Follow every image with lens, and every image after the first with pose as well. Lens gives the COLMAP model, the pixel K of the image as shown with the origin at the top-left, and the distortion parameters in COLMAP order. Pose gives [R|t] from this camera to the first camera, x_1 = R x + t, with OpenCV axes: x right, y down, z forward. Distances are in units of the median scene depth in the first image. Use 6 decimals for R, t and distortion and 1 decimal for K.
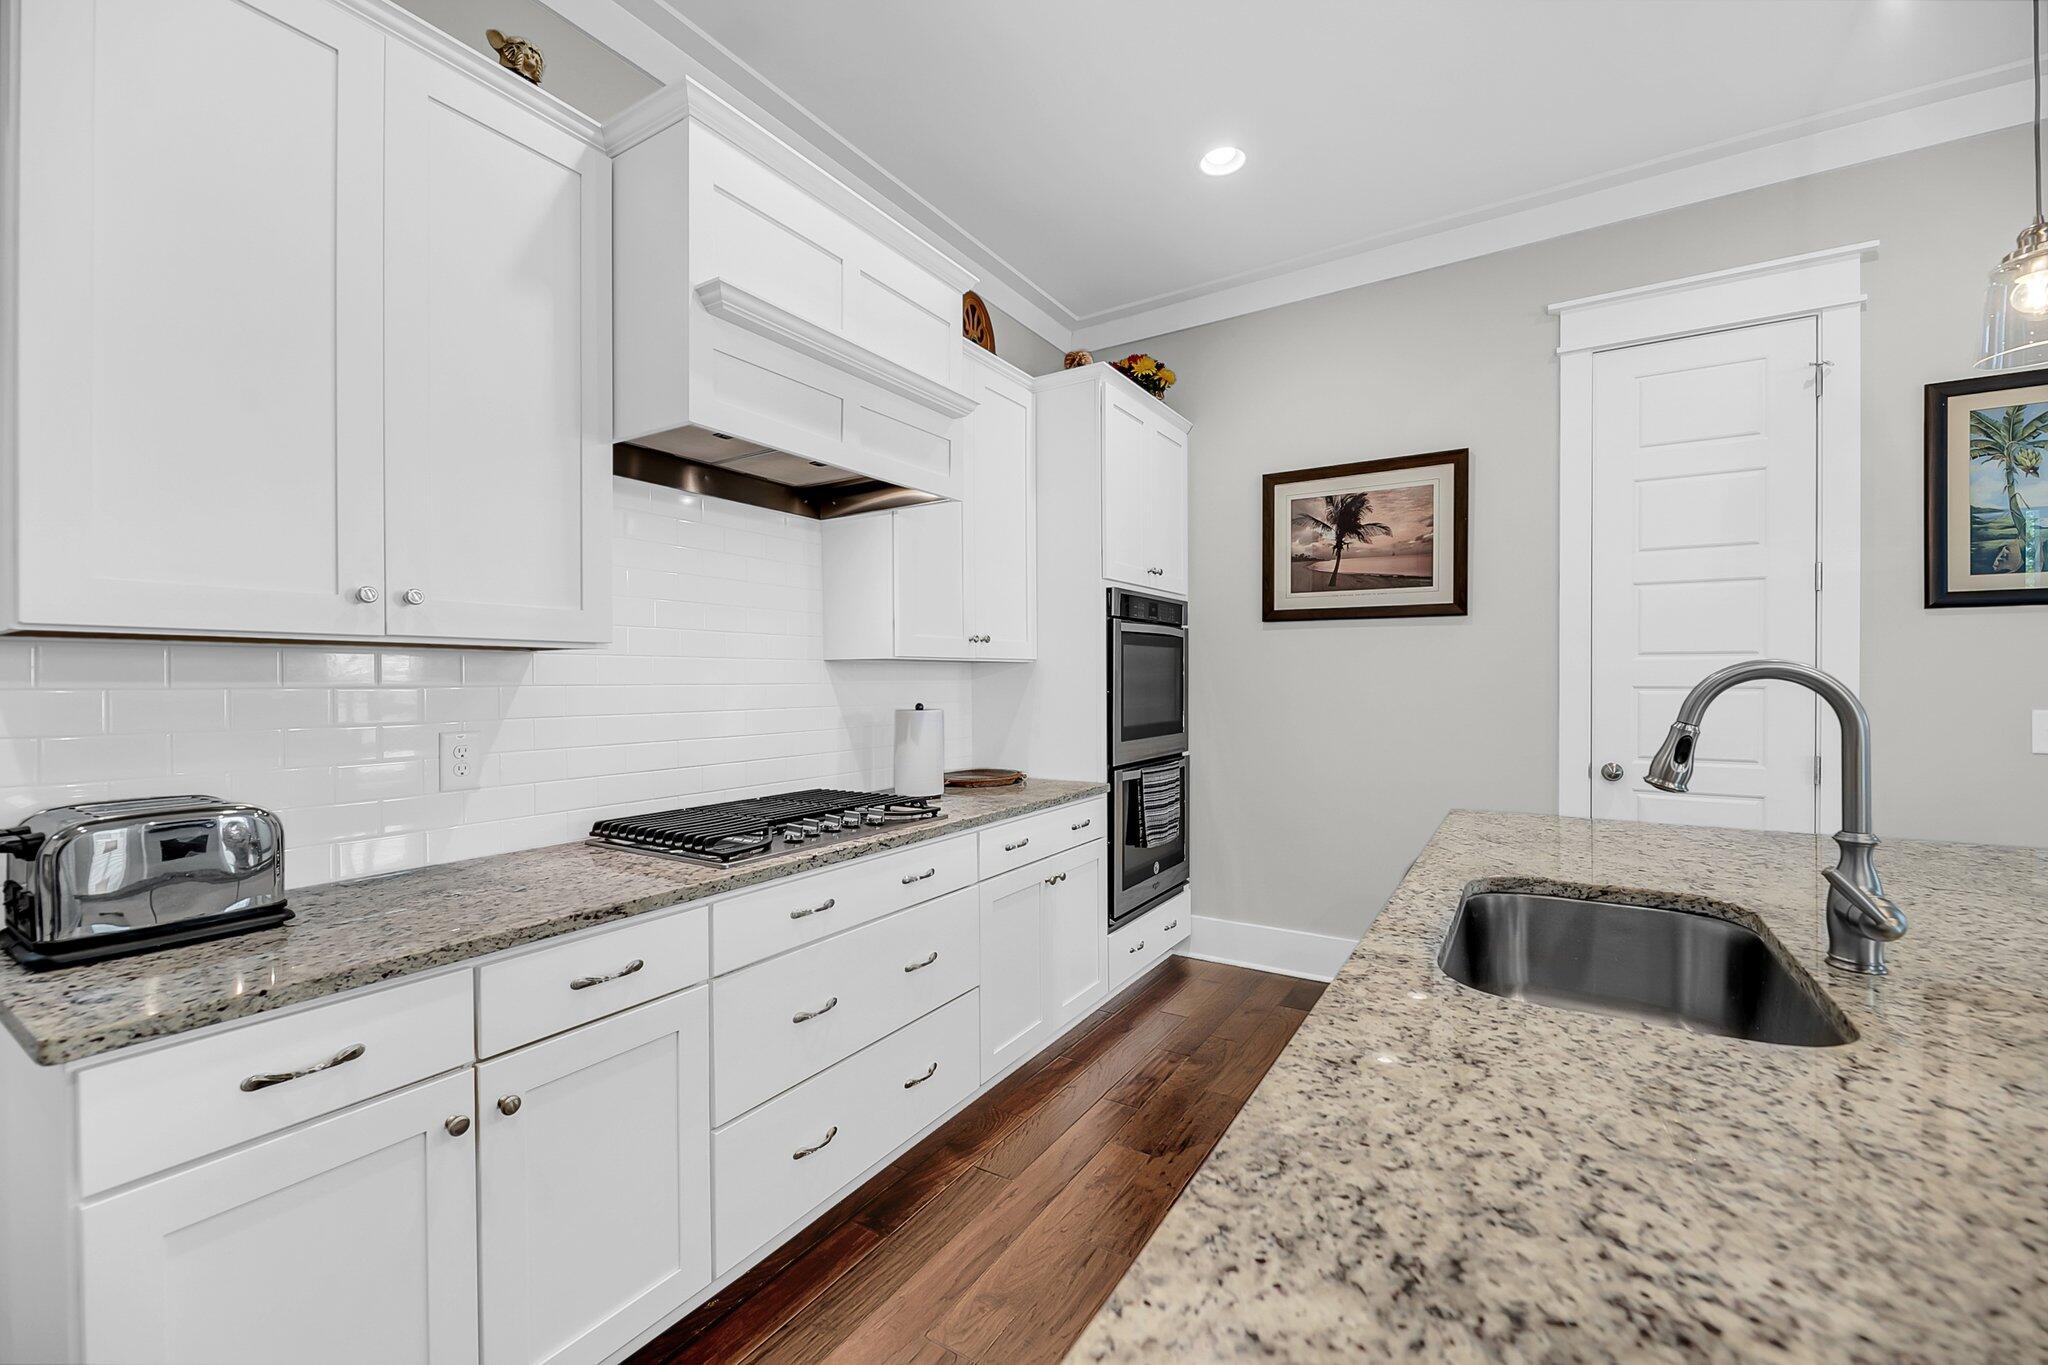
lens RADIAL K [[828.8, 0, 1018.5], [0, 828.8, 685.4], [0, 0, 1]] dist [-0.002054, -0.000716]
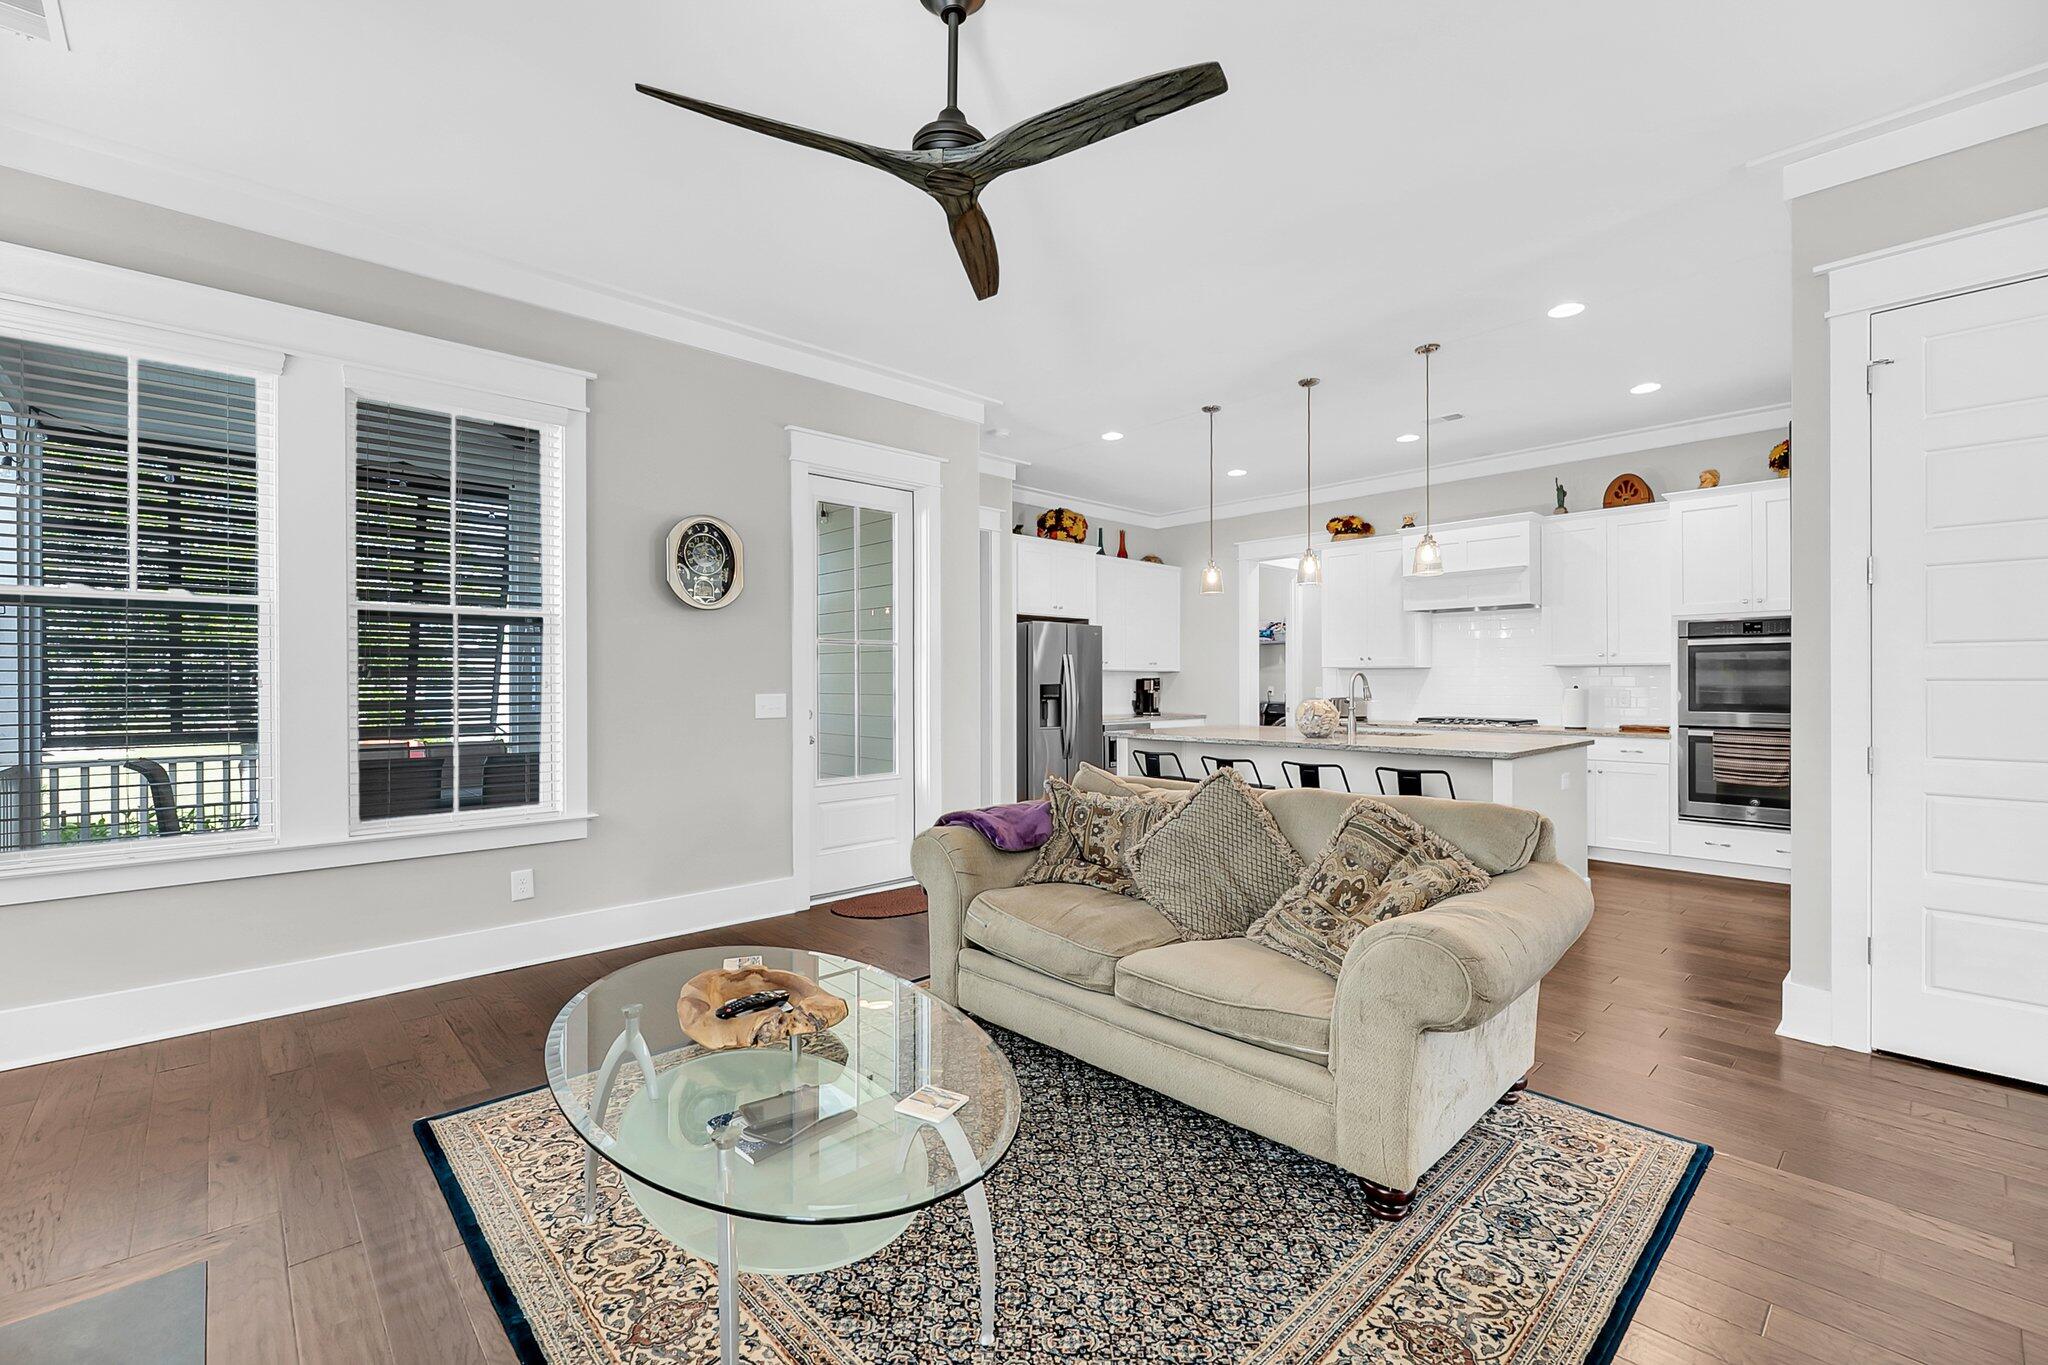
lens RADIAL K [[866.0, 0, 1024.8], [0, 866.0, 684.5], [0, 0, 1]] dist [-0.001028, -0.000326]
pose [[-0.248729, 0.009714, -0.968524, 2.067891], [-0.001238, 0.999946, 0.010347, -0.003070], [0.968572, 0.003772, -0.248703, 0.134329]]
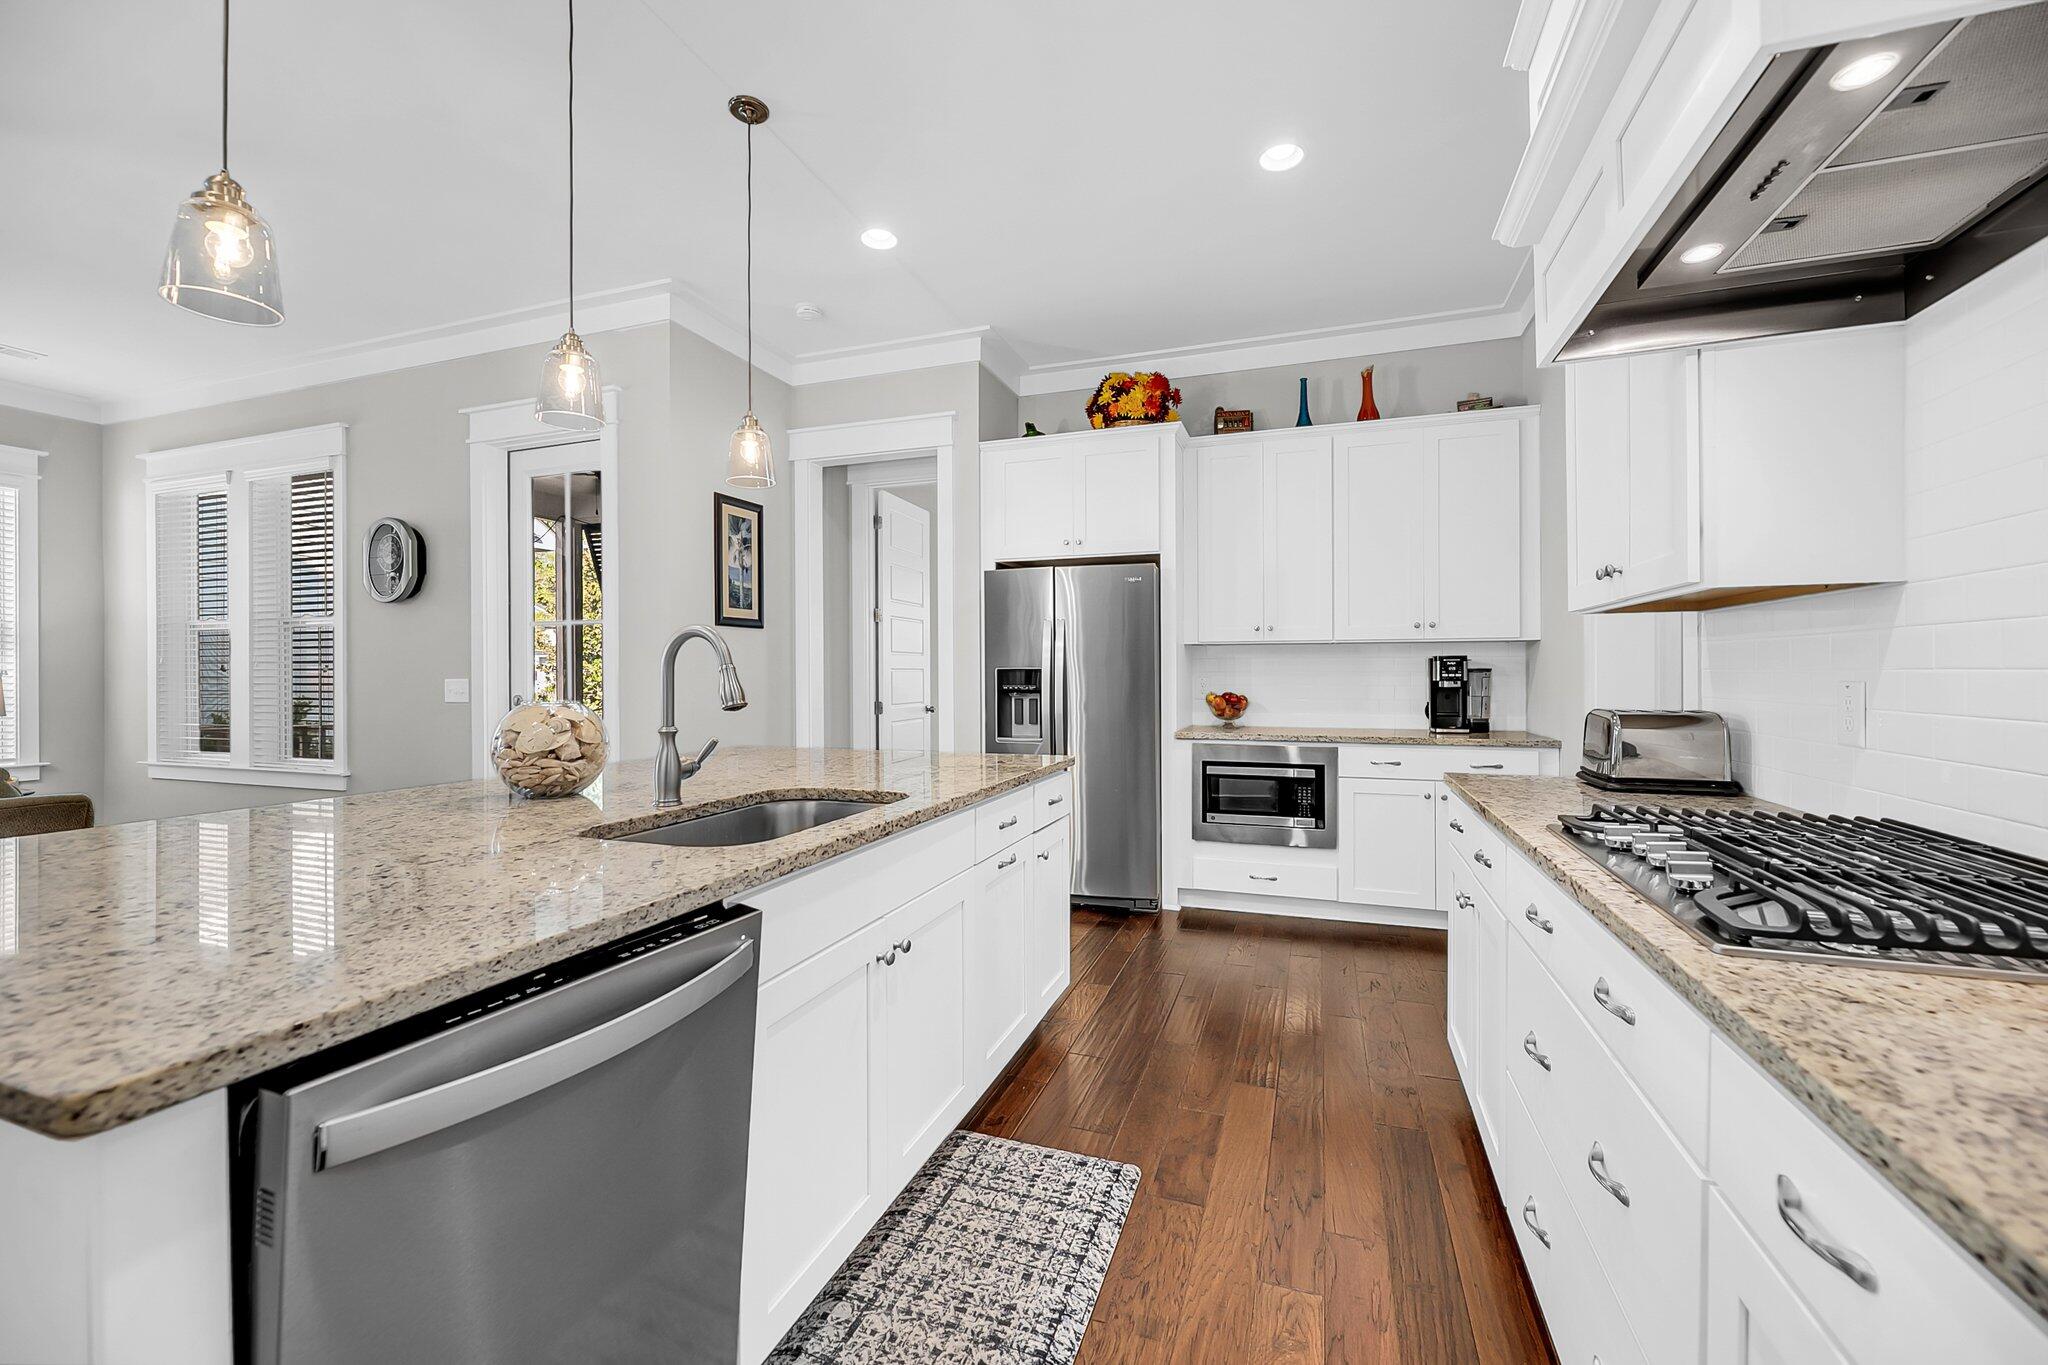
lens RADIAL K [[830.6, 0, 1023.9], [0, 830.6, 669.7], [0, 0, 1]] dist [0.000308, -0.002853]
pose [[-0.975278, 0.008772, -0.220806, 0.221260], [0.008587, 0.999962, 0.001796, 0.018430], [0.220813, -0.000145, -0.975316, 0.923198]]
